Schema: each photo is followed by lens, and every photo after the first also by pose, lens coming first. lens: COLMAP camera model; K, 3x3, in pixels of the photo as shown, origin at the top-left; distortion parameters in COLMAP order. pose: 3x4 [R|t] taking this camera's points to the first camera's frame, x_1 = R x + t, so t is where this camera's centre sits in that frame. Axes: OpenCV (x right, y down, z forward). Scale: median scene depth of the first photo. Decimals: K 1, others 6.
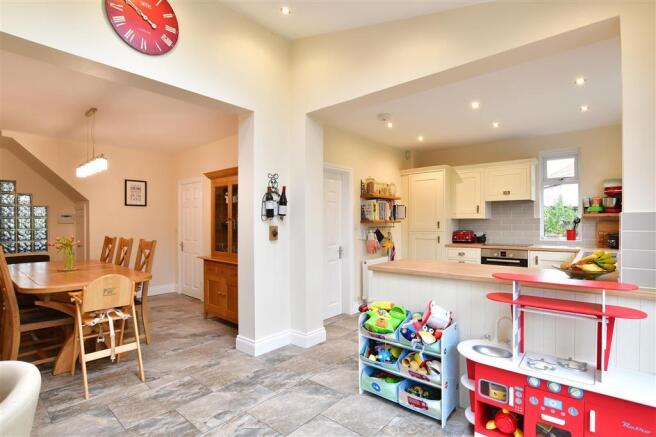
lens RADIAL K [[324.7, 0, 327.7], [0, 324.7, 221.6], [0, 0, 1]] dist [-0.002345, -0.000190]
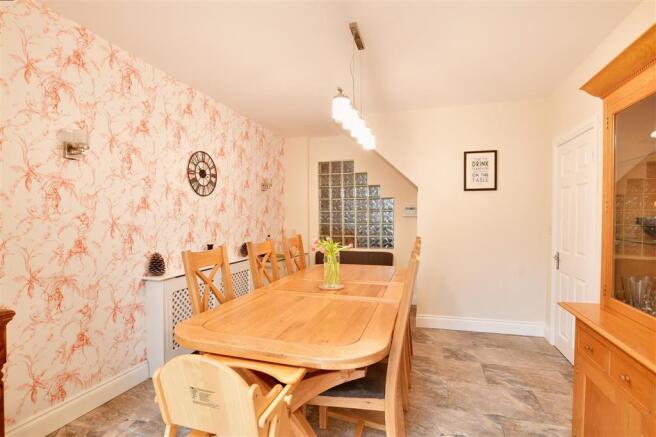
lens RADIAL K [[324.7, 0, 327.1], [0, 324.7, 225.0], [0, 0, 1]] dist [-0.002345, -0.000190]
pose [[0.407721, 0.024950, -0.912765, -0.159552], [0.004767, 0.999555, 0.029452, -0.000076], [0.913094, -0.016360, 0.407421, 0.595638]]
